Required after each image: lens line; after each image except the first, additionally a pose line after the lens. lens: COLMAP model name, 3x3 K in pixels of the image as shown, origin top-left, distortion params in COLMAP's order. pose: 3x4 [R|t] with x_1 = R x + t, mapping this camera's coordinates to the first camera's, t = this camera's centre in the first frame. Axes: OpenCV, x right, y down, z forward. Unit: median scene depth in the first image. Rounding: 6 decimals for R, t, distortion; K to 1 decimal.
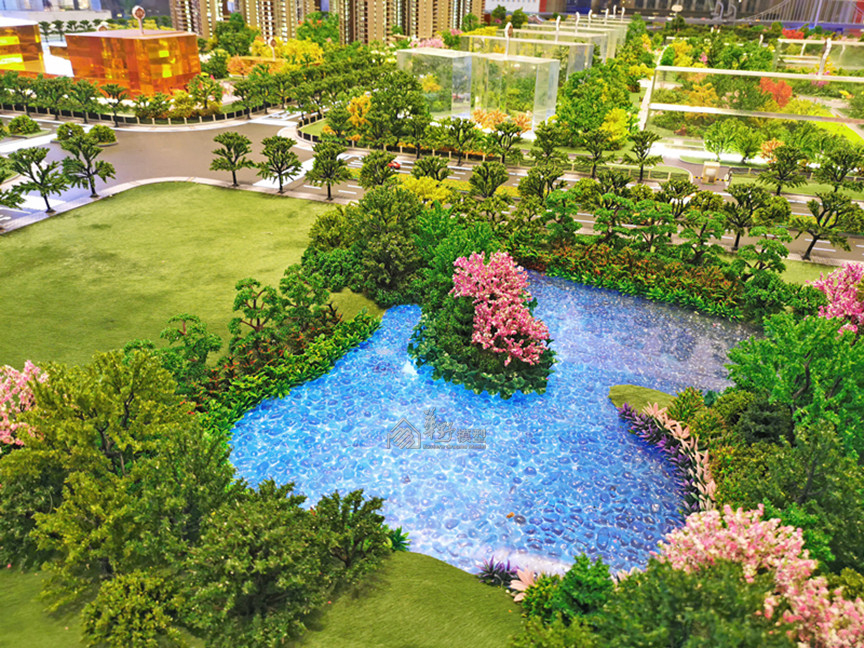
lens RADIAL K [[569.3, 0, 395.1], [0, 569.3, 252.8], [0, 0, 1]] dist [0.010465, -0.000562]
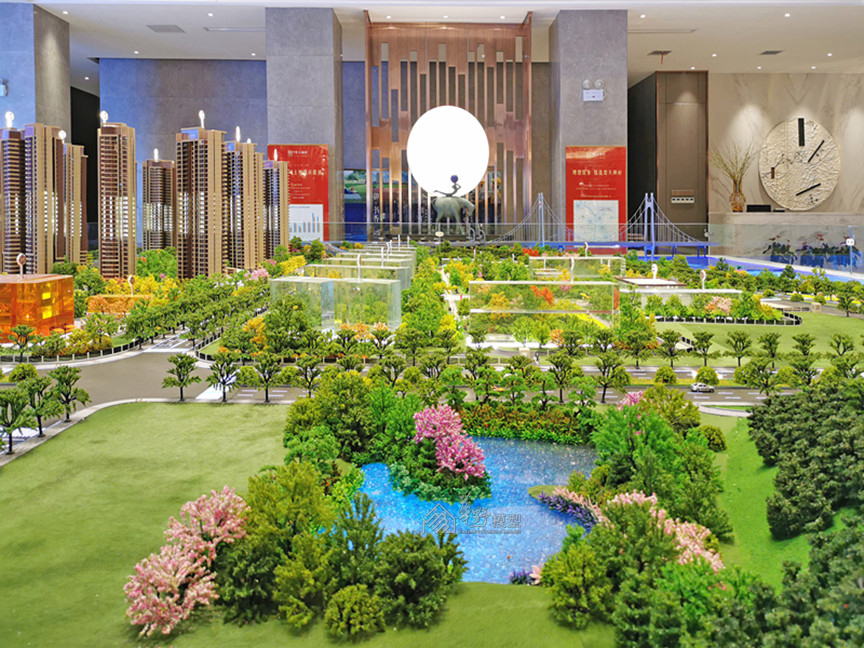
lens RADIAL K [[674.3, 0, 435.7], [0, 674.3, 289.3], [0, 0, 1]] dist [0.017144, 0.005895]
pose [[0.898874, -0.061076, 0.433929, -0.403810], [0.195771, 0.941895, -0.272961, 0.136443], [-0.392045, 0.330308, 0.858602, -0.402998]]
